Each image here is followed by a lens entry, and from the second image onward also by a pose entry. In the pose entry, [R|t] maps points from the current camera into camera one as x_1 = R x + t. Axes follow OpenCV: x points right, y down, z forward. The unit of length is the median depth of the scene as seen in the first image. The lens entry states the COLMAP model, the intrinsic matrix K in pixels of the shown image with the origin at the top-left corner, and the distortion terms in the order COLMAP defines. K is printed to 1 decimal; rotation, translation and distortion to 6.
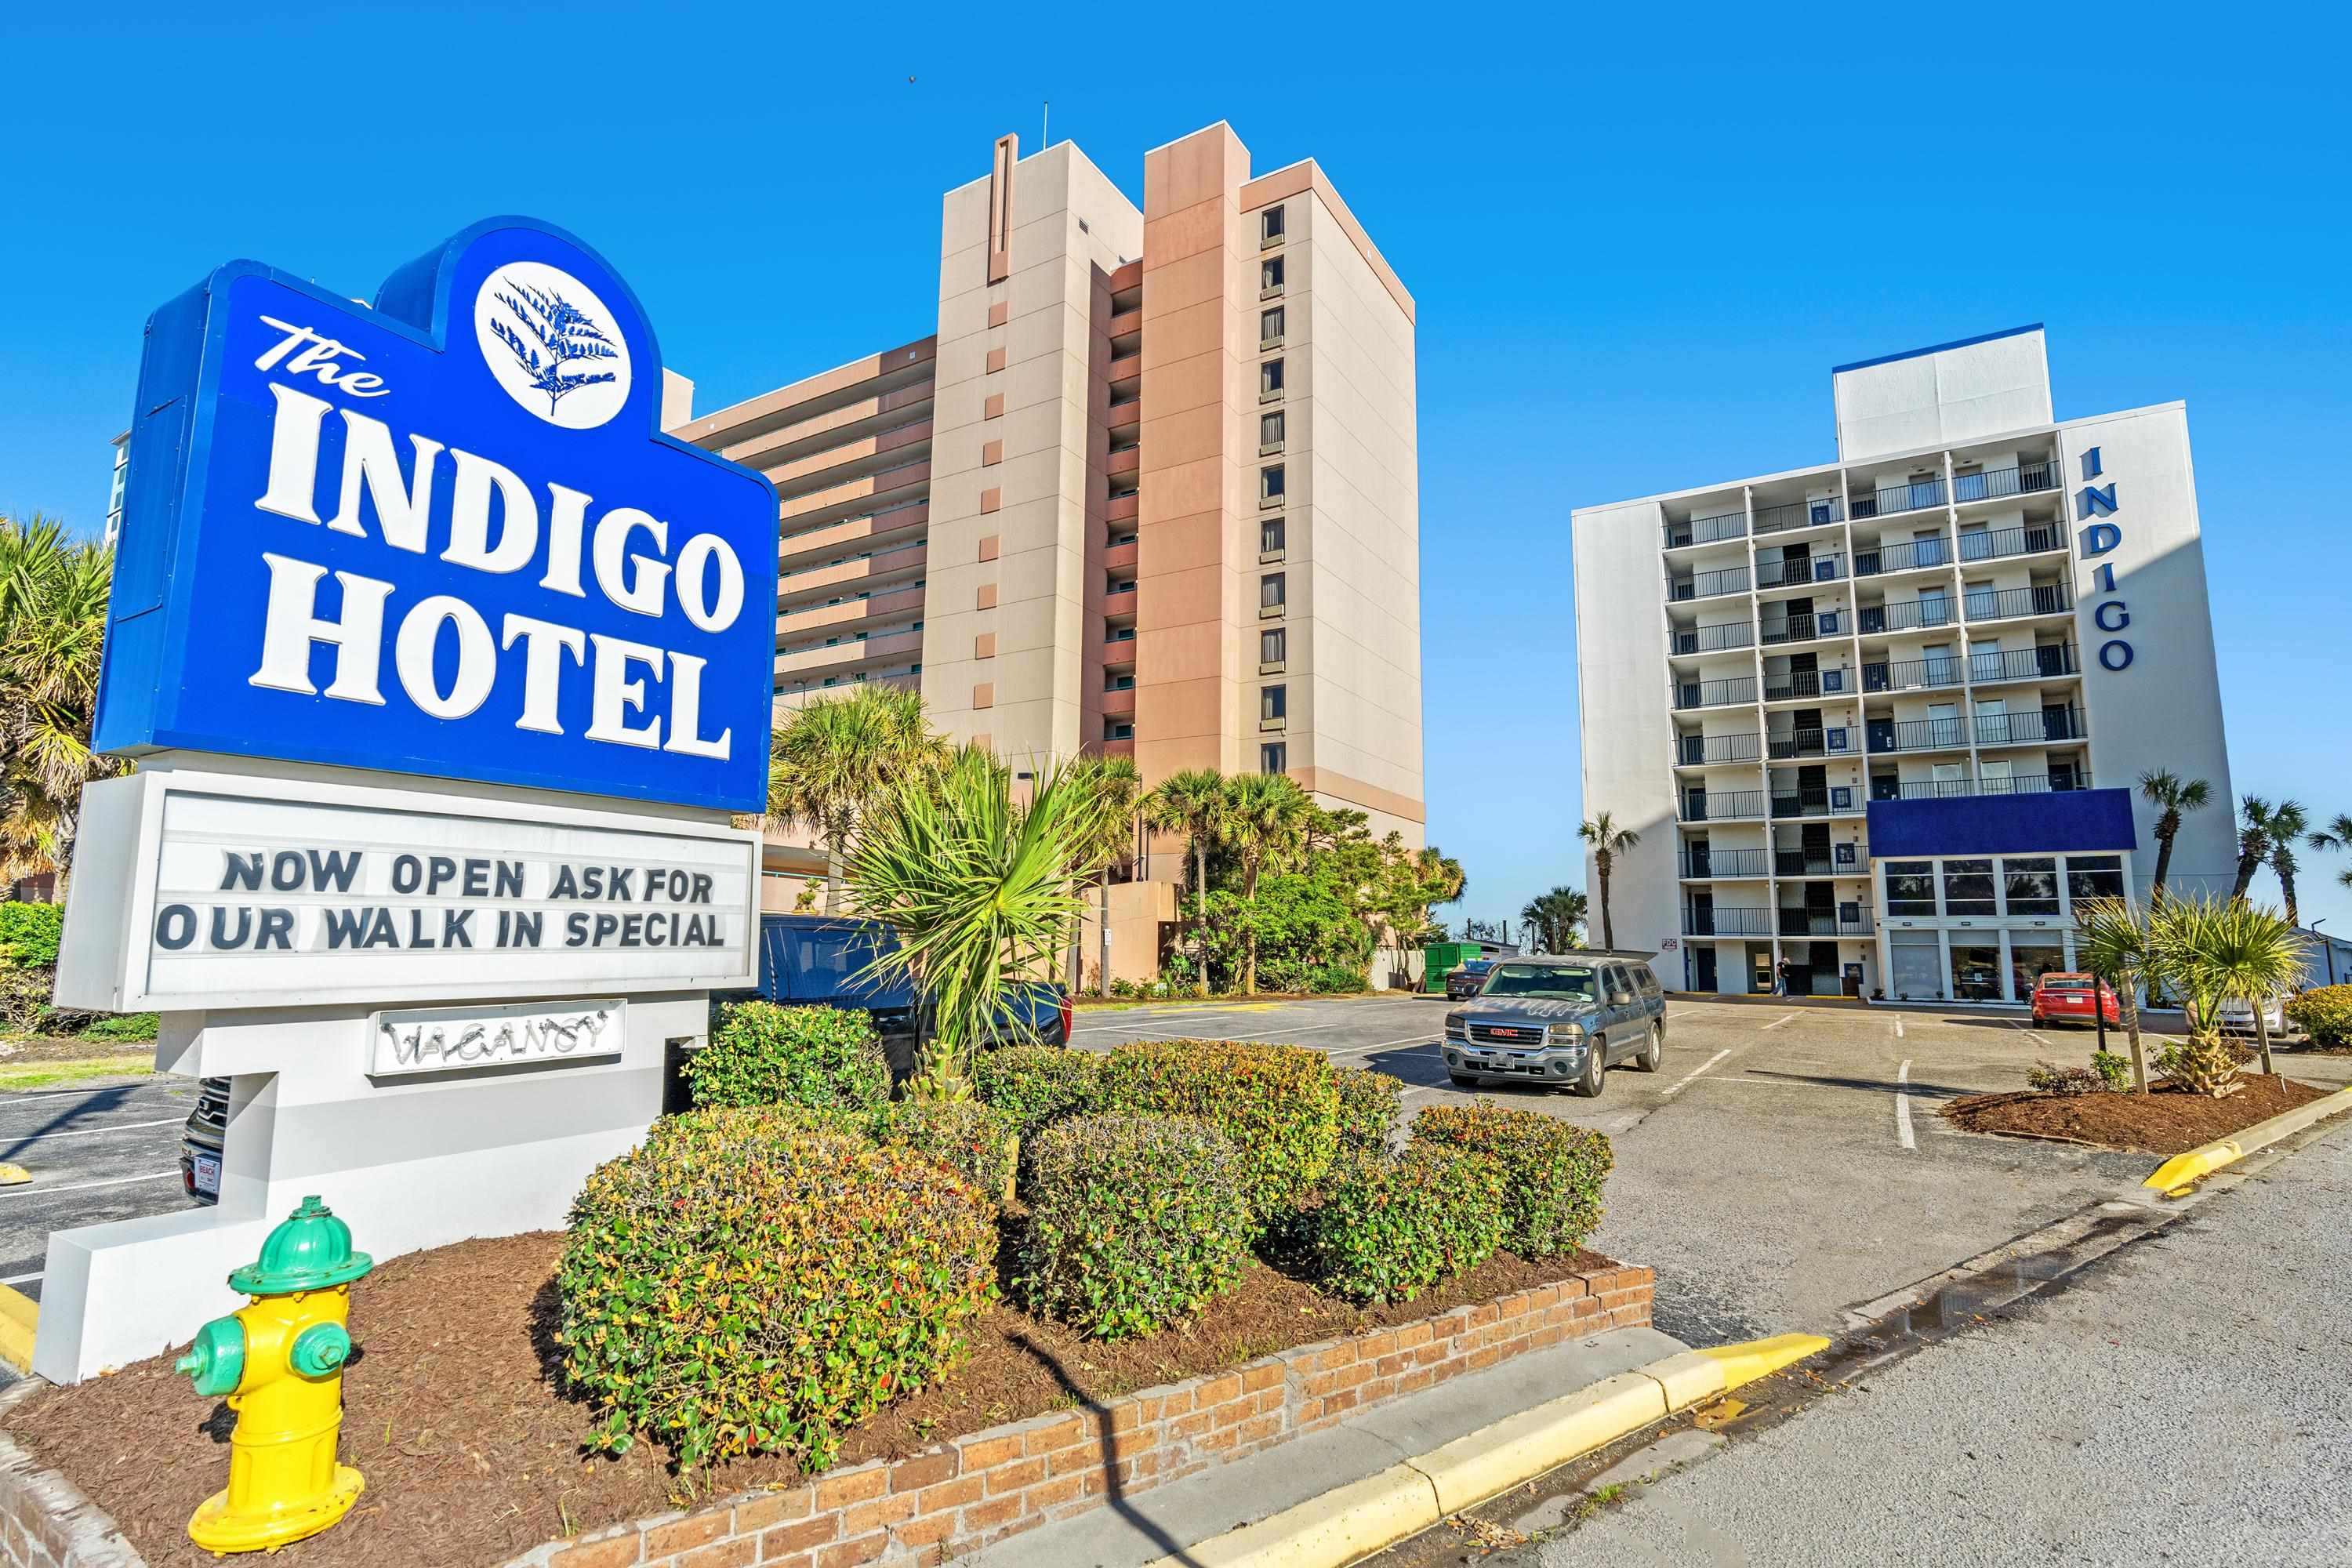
lens RADIAL K [[1140.5, 0, 1176.0], [0, 1140.5, 784.0], [0, 0, 1]] dist [-0.000672, -0.000141]
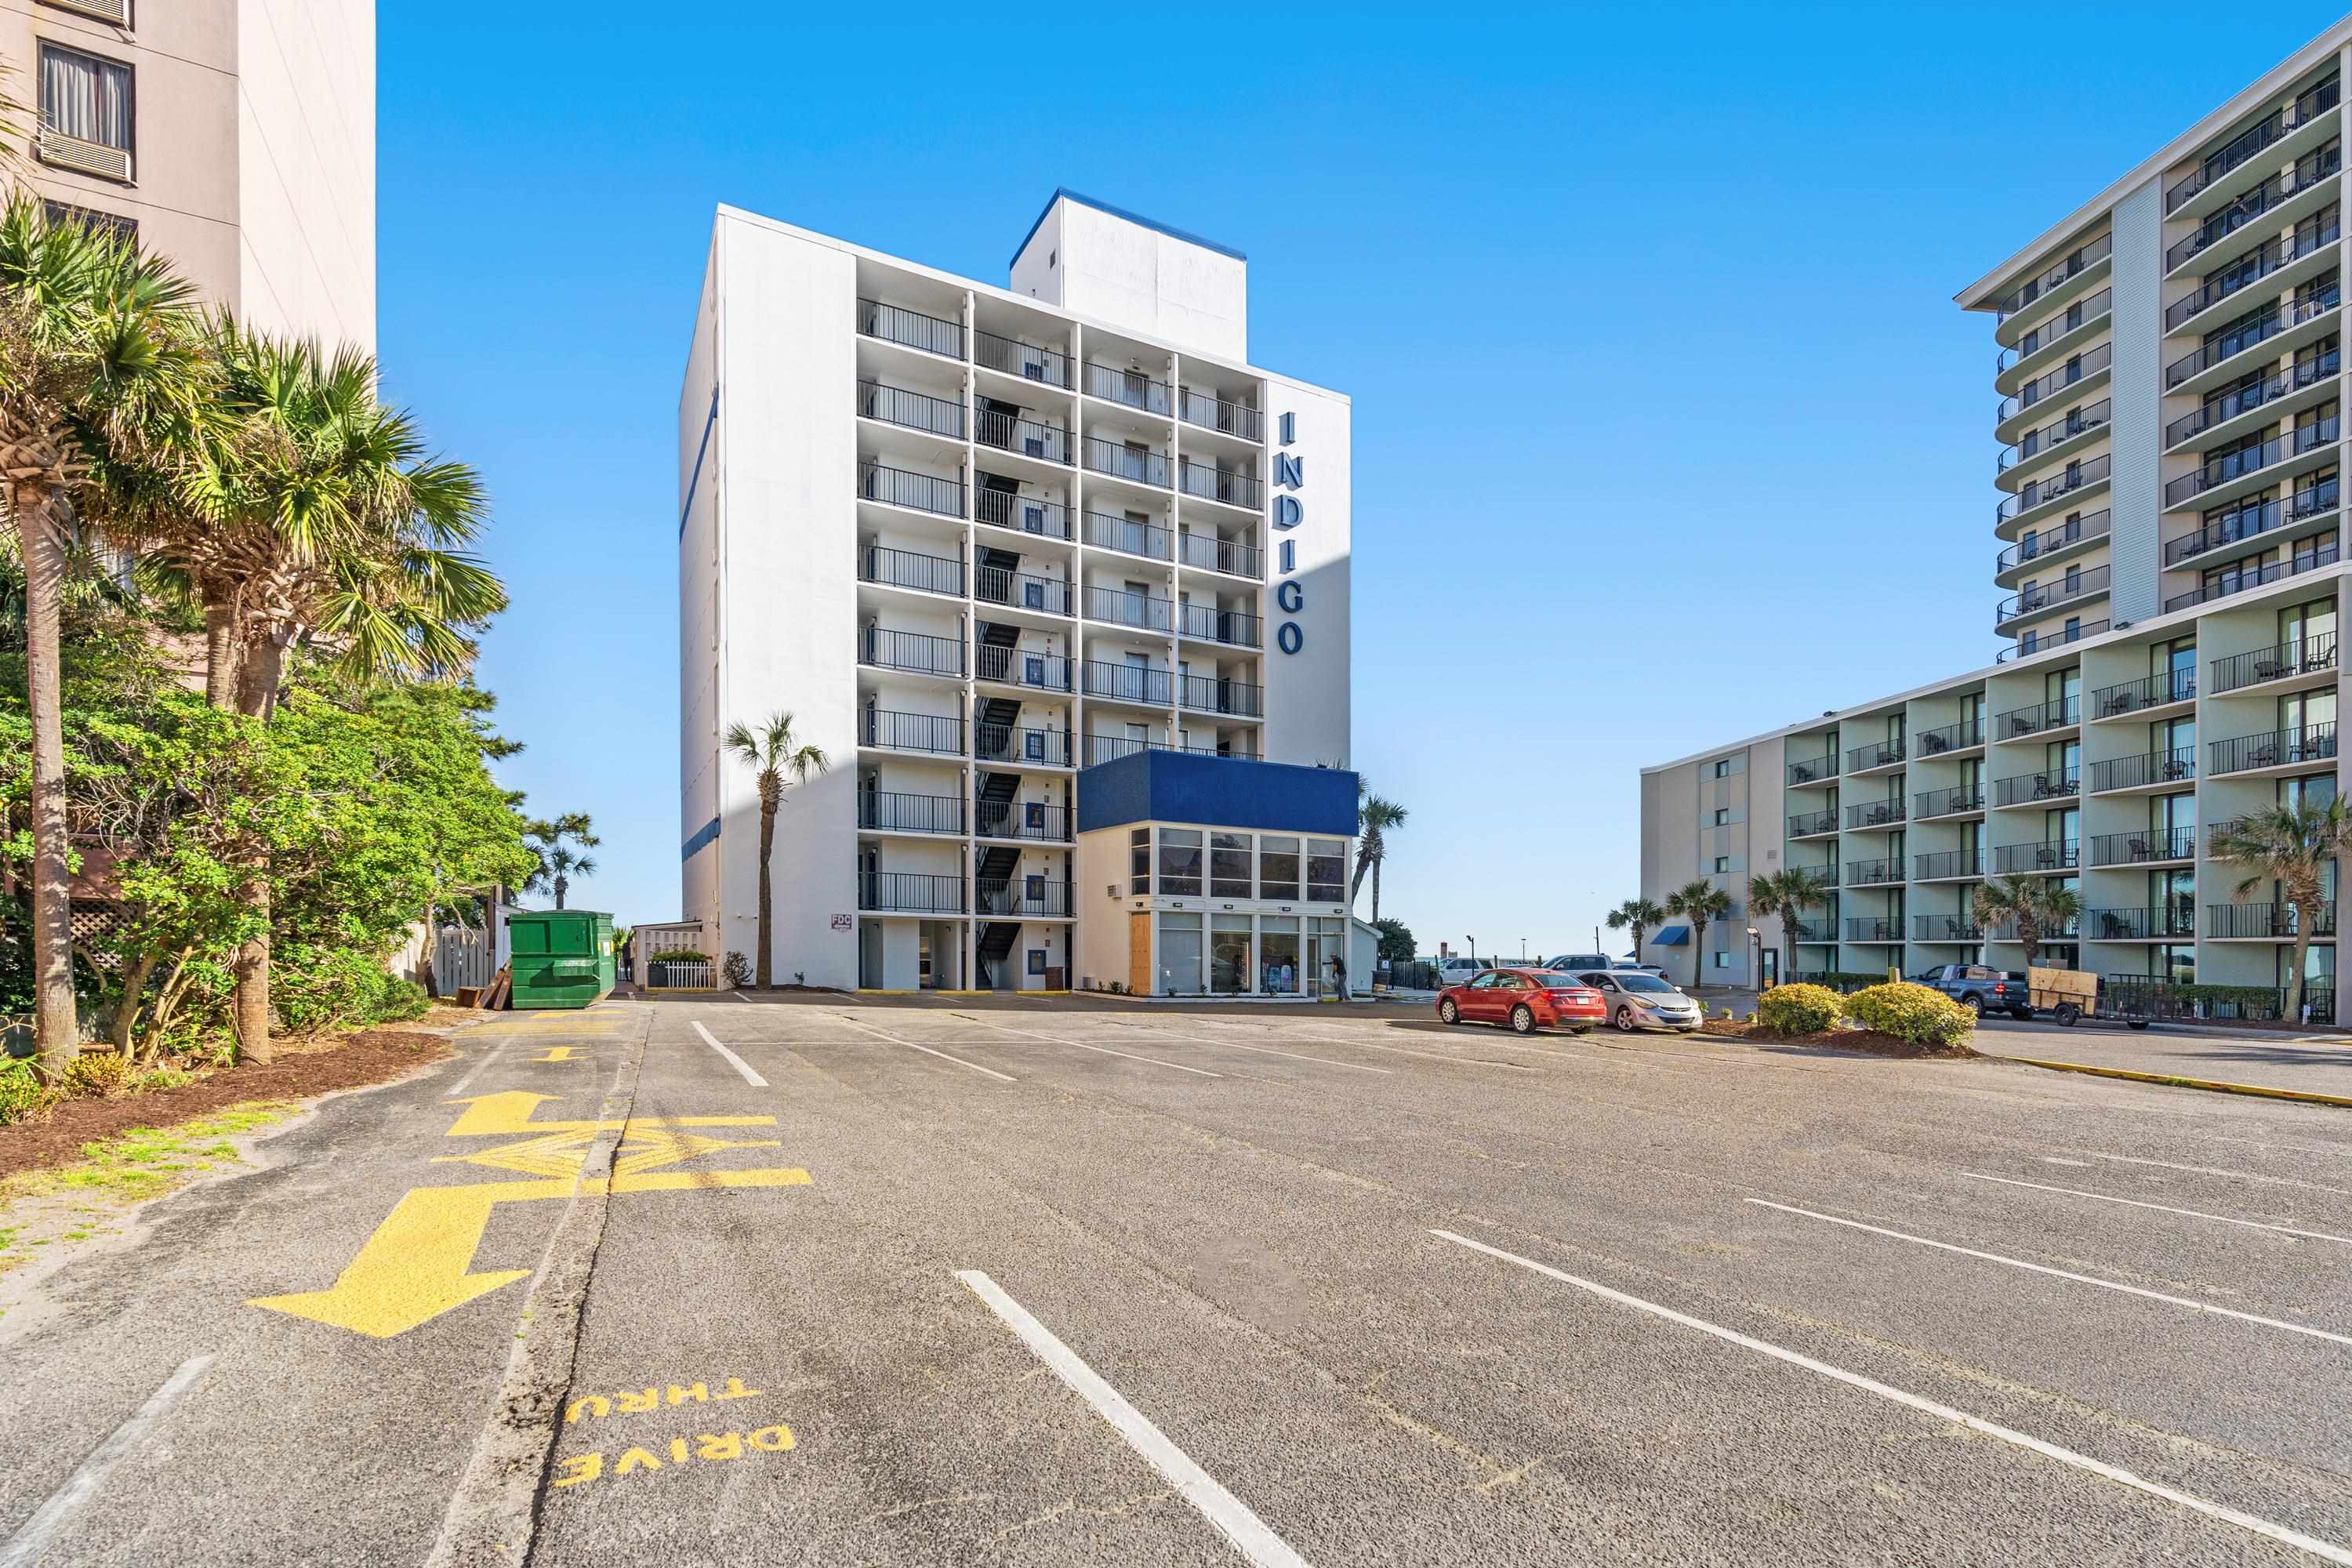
lens RADIAL K [[1136.3, 0, 1177.7], [0, 1136.3, 965.0], [0, 0, 1]] dist [-0.000072, 0.000119]
pose [[0.517642, -0.012868, 0.855501, -0.055889], [-0.140178, 0.985100, 0.099636, 0.076218], [-0.844036, -0.171498, 0.508125, 0.522907]]
